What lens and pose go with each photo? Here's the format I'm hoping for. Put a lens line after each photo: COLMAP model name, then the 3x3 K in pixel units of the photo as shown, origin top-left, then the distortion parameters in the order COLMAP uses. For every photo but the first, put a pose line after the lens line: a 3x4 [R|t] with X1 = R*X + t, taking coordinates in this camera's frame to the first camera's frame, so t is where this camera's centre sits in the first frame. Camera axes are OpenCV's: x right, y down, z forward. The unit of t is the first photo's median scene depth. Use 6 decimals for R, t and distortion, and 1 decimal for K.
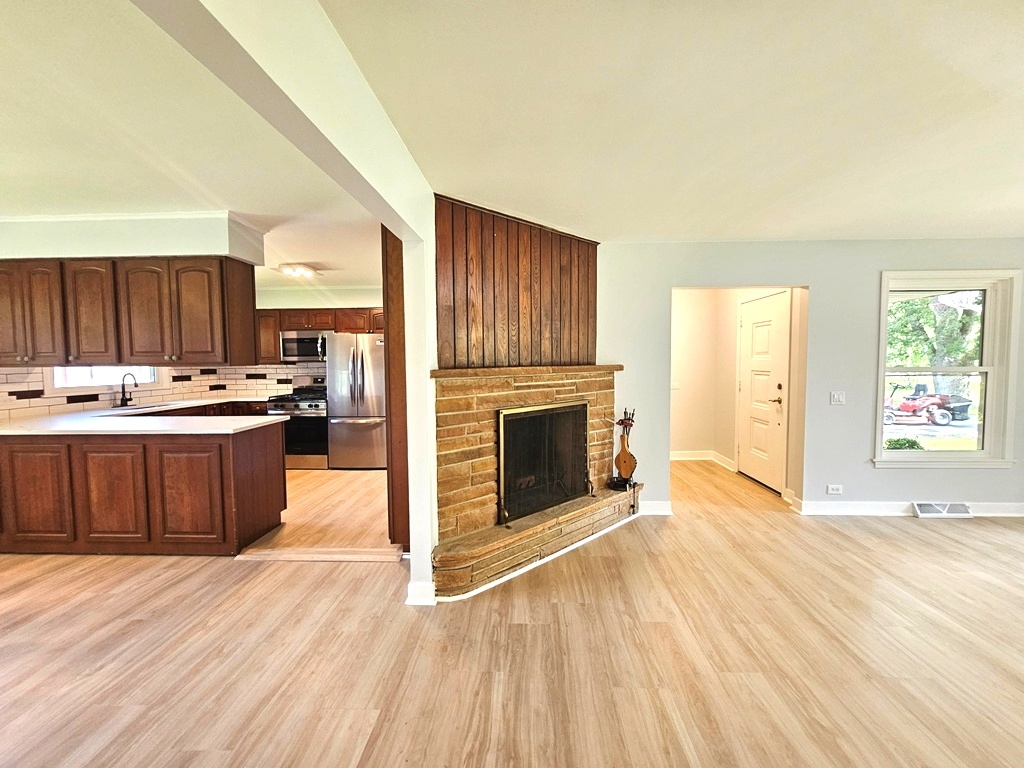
lens RADIAL K [[421.8, 0, 518.9], [0, 421.8, 382.8], [0, 0, 1]] dist [-0.003499, 0.002491]
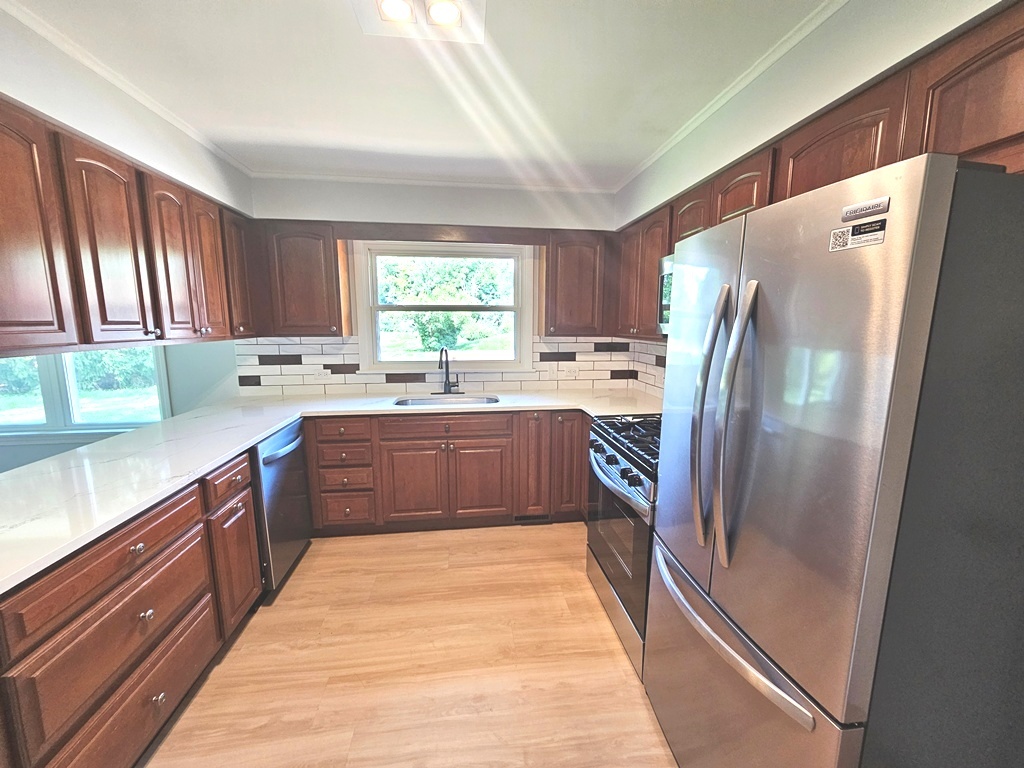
lens RADIAL K [[421.8, 0, 511.0], [0, 421.8, 385.0], [0, 0, 1]] dist [-0.003499, 0.002491]
pose [[0.148955, 0.152914, -0.976949, -0.298768], [-0.051462, 0.987831, 0.146771, -0.090781], [0.987504, 0.028413, 0.155011, 1.318133]]
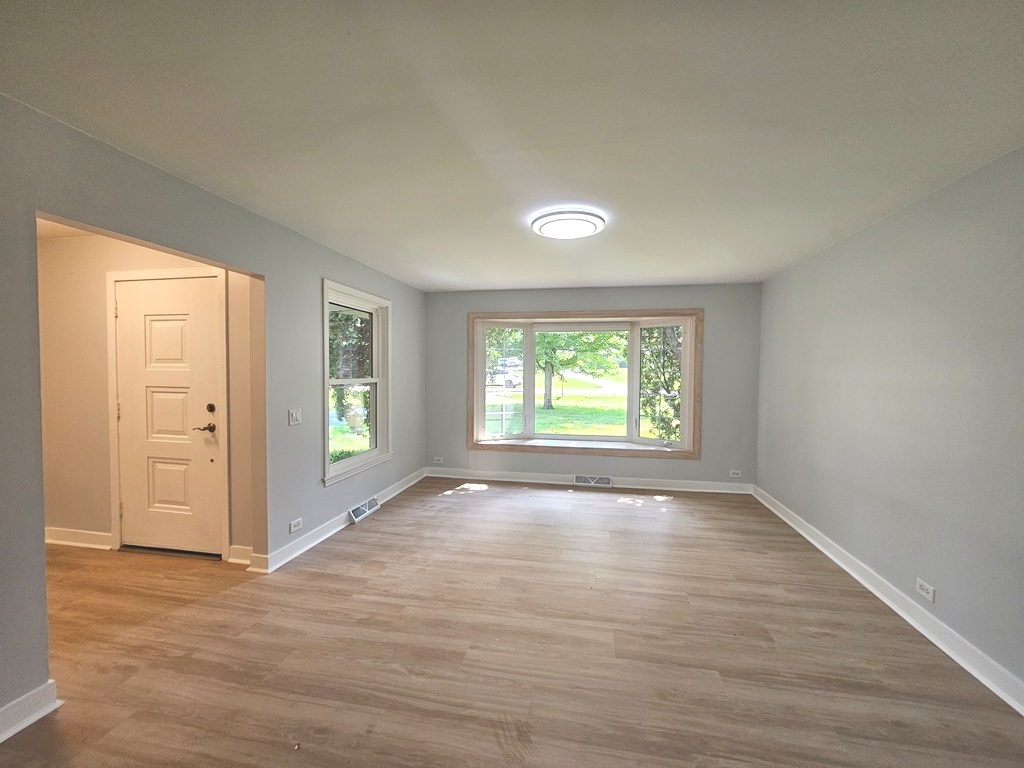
lens RADIAL K [[421.8, 0, 516.4], [0, 421.8, 384.4], [0, 0, 1]] dist [-0.003499, 0.002491]
pose [[0.152655, -0.025619, 0.987947, -0.009672], [0.043261, 0.998879, 0.019218, -0.027843], [-0.987332, 0.039806, 0.153592, 0.464853]]
